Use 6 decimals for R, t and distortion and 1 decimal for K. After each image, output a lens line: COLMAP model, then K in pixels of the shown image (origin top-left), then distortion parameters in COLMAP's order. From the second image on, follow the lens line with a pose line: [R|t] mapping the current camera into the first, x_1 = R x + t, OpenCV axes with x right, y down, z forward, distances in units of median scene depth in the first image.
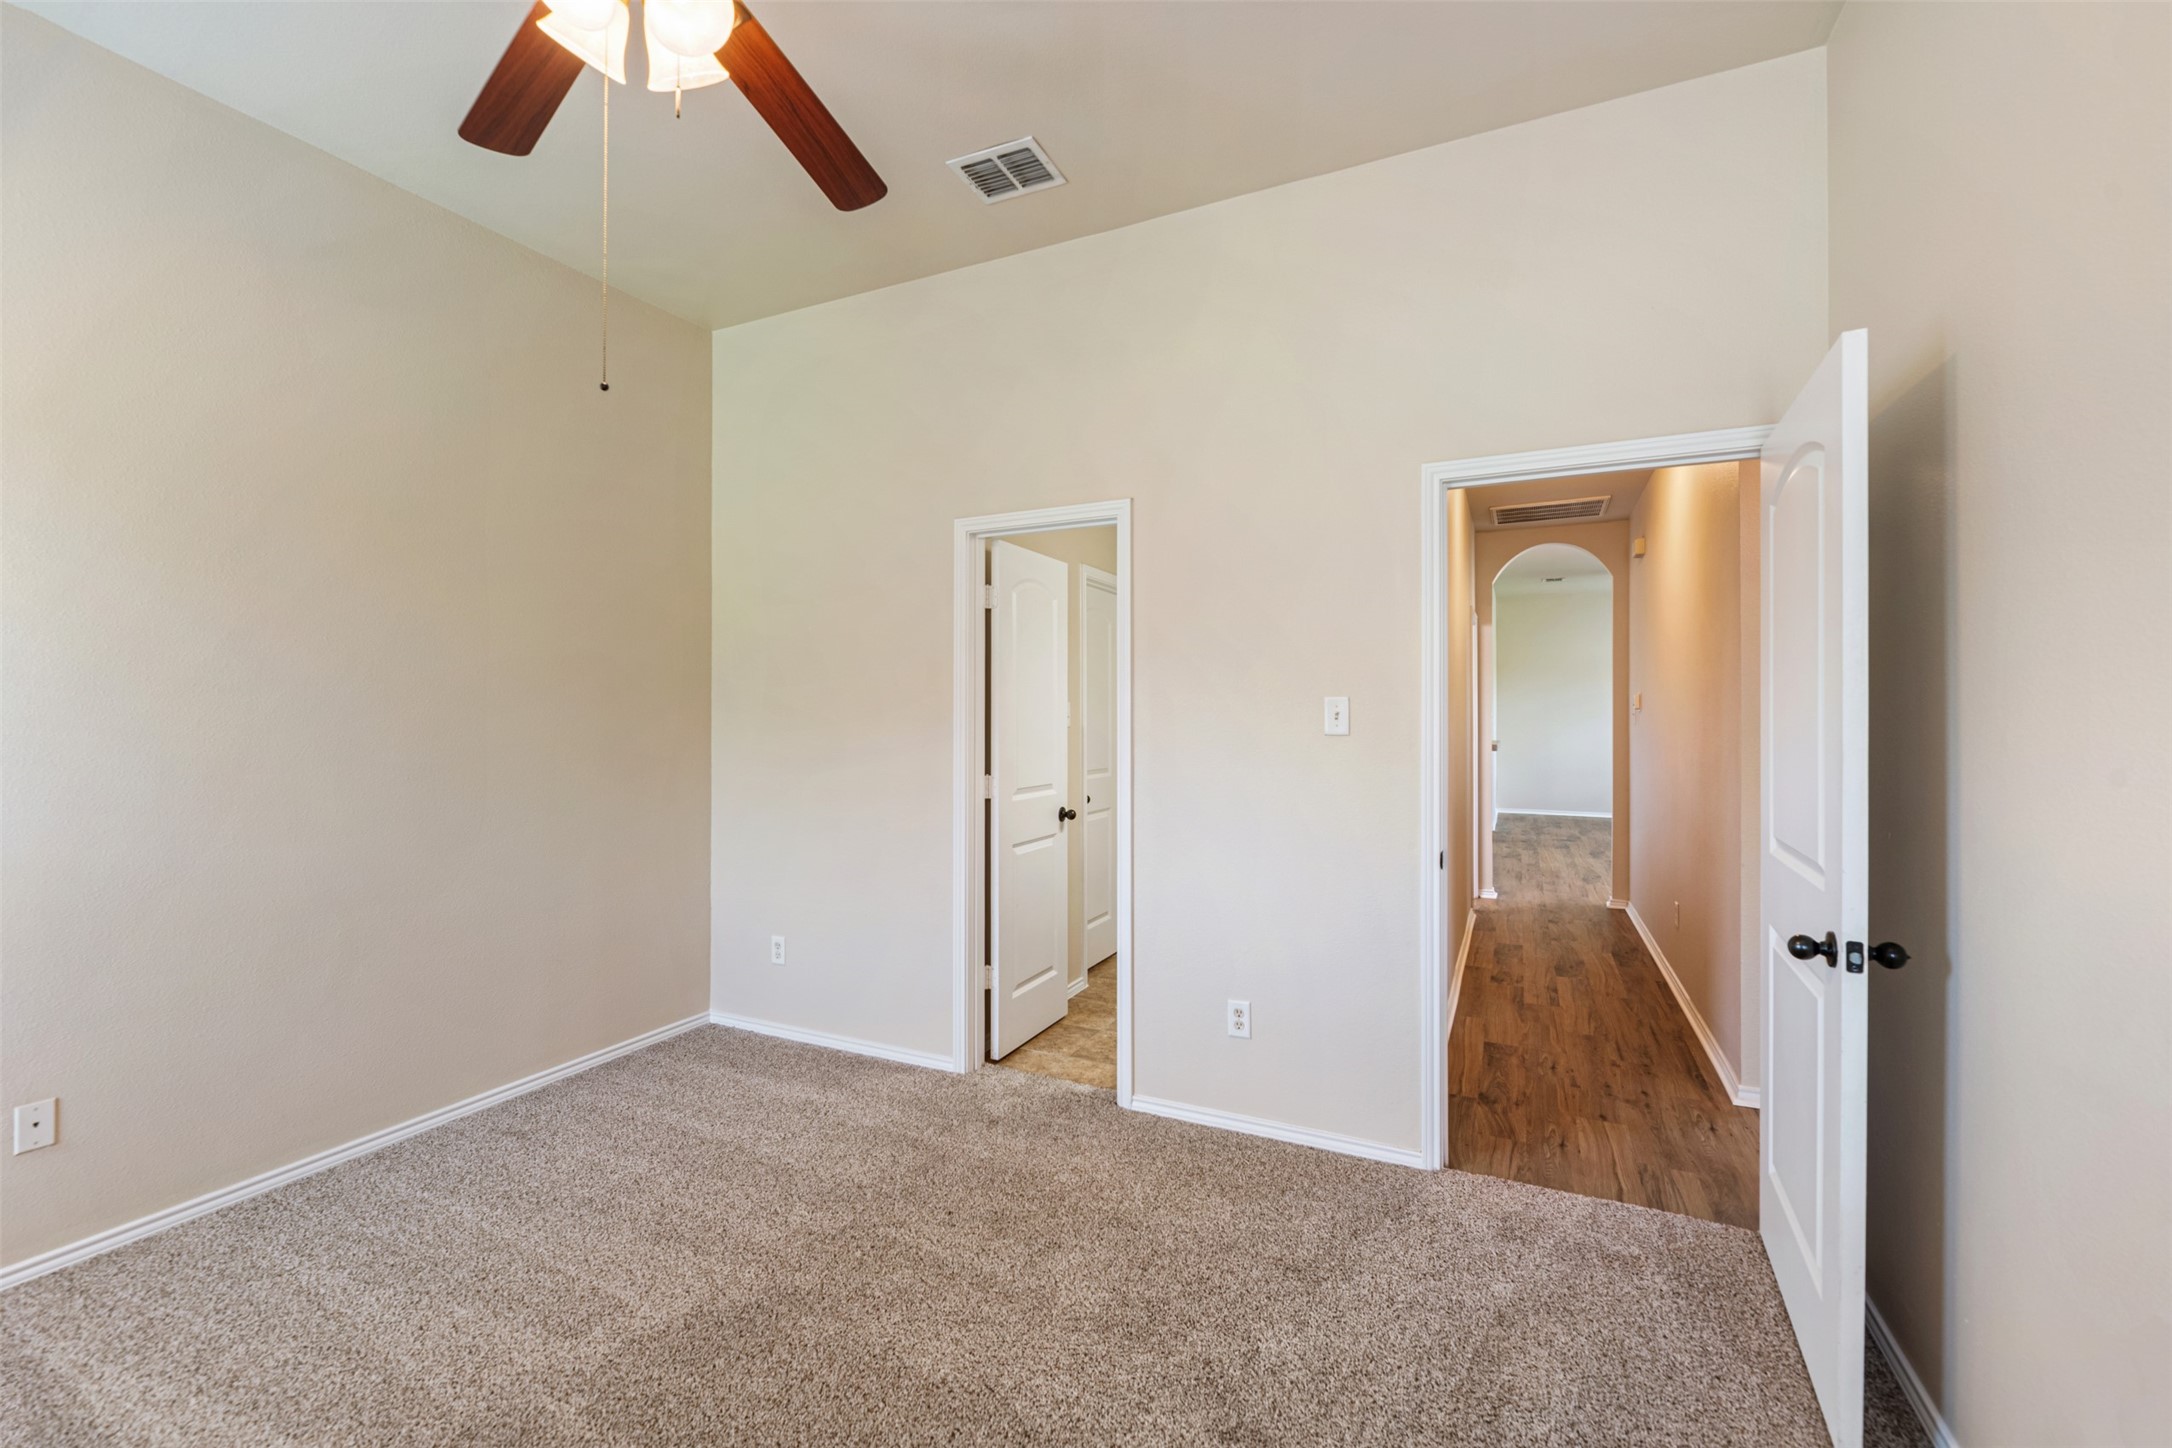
lens RADIAL K [[892.3, 0, 1081.6], [0, 892.3, 716.1], [0, 0, 1]] dist [-0.004301, -0.001038]
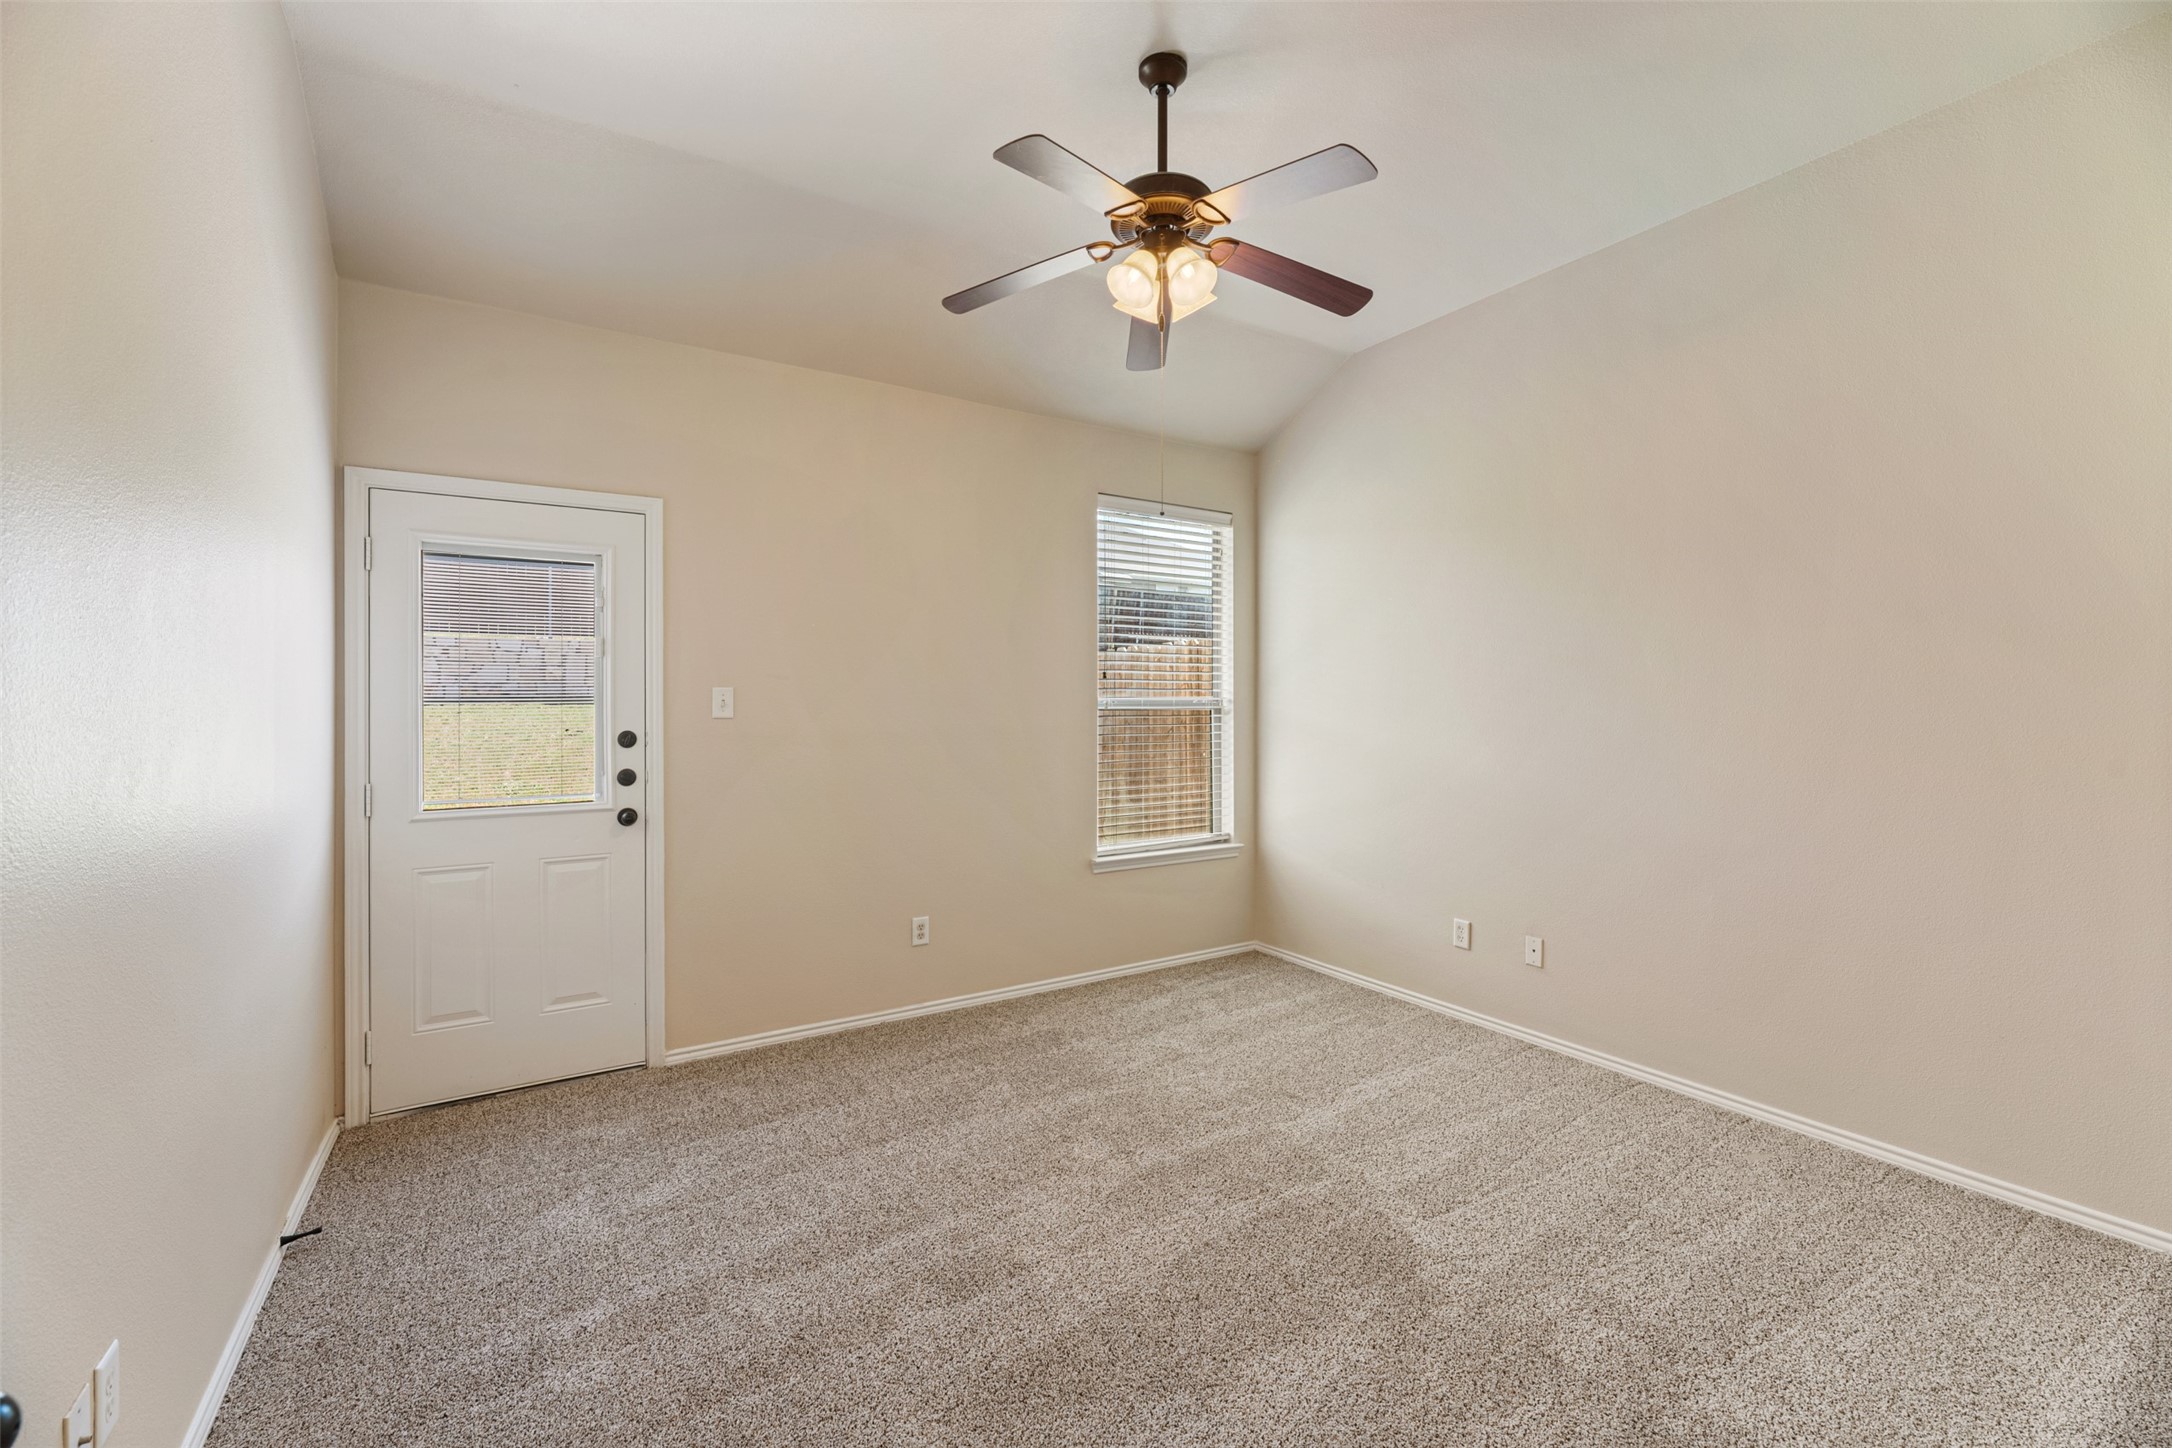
lens RADIAL K [[892.3, 0, 1095.3], [0, 892.3, 715.6], [0, 0, 1]] dist [-0.004301, -0.001038]
pose [[-0.510101, 0.019445, -0.859895, 0.557229], [0.001702, 0.999765, 0.021598, -0.016053], [0.860113, 0.009553, -0.510014, 0.947664]]
